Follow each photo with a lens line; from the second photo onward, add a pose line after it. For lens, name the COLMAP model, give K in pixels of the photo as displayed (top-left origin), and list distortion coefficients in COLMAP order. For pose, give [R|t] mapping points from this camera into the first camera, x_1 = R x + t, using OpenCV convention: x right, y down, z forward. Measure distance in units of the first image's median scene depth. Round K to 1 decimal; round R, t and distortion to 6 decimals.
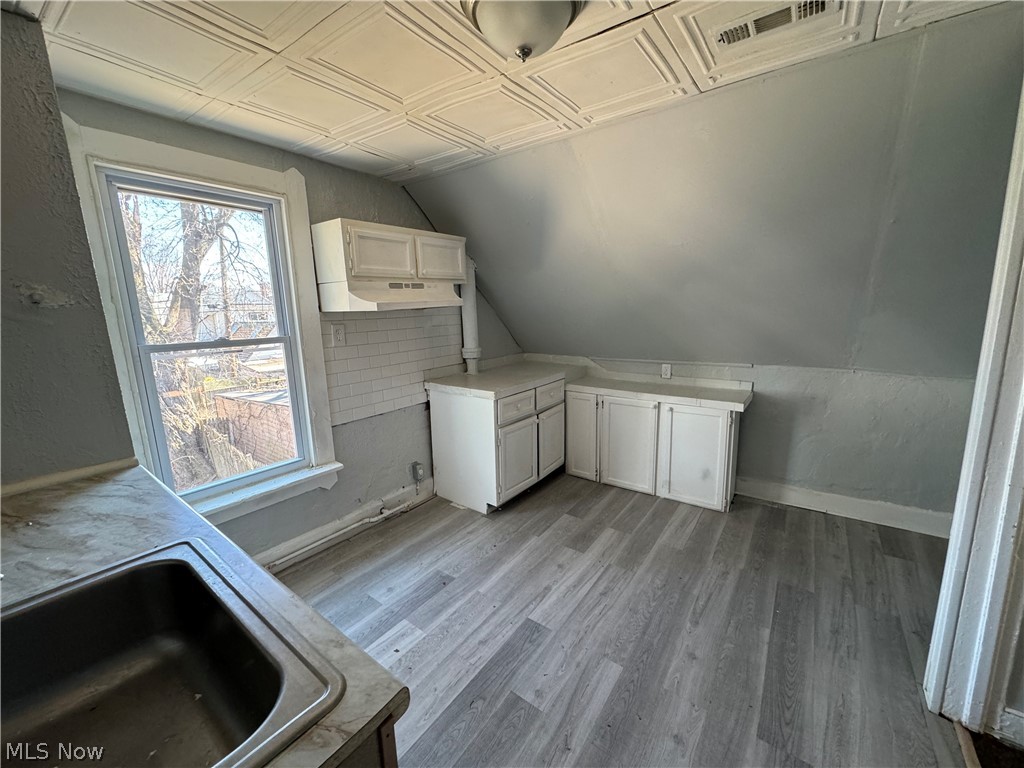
lens RADIAL K [[407.5, 0, 511.8], [0, 407.5, 383.3], [0, 0, 1]] dist [-0.002696, -0.000602]
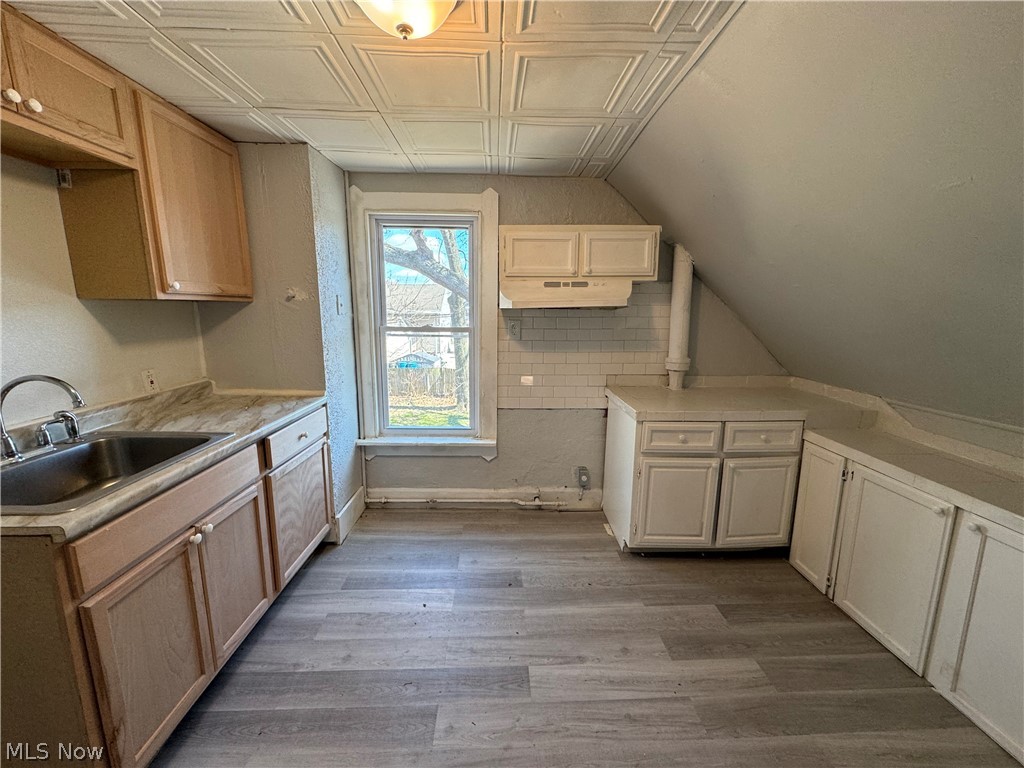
lens RADIAL K [[407.5, 0, 511.3], [0, 407.5, 384.3], [0, 0, 1]] dist [-0.002696, -0.000602]
pose [[0.614488, 0.167036, -0.771041, 0.465787], [-0.167335, 0.982687, 0.079527, -0.059809], [0.770976, 0.080153, 0.631800, 0.302966]]
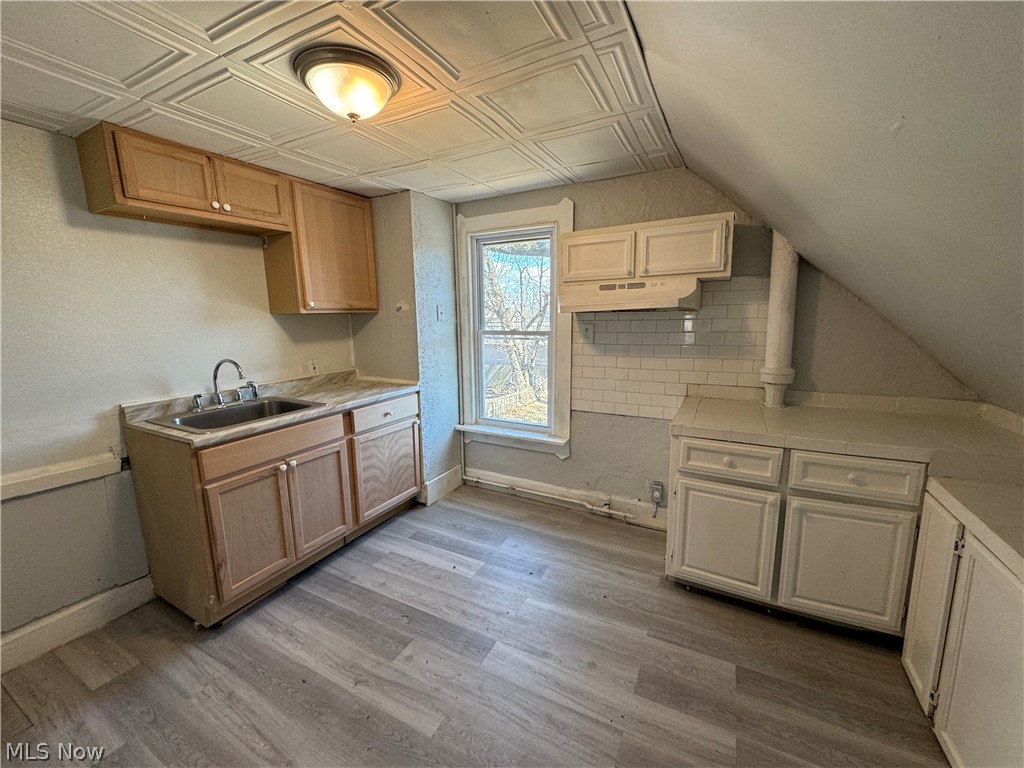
lens RADIAL K [[407.5, 0, 510.7], [0, 407.5, 384.4], [0, 0, 1]] dist [-0.002696, -0.000602]
pose [[0.145737, 0.186329, -0.971618, 0.679537], [-0.170659, 0.972116, 0.160826, -0.127974], [0.974493, 0.142377, 0.173472, 0.625829]]
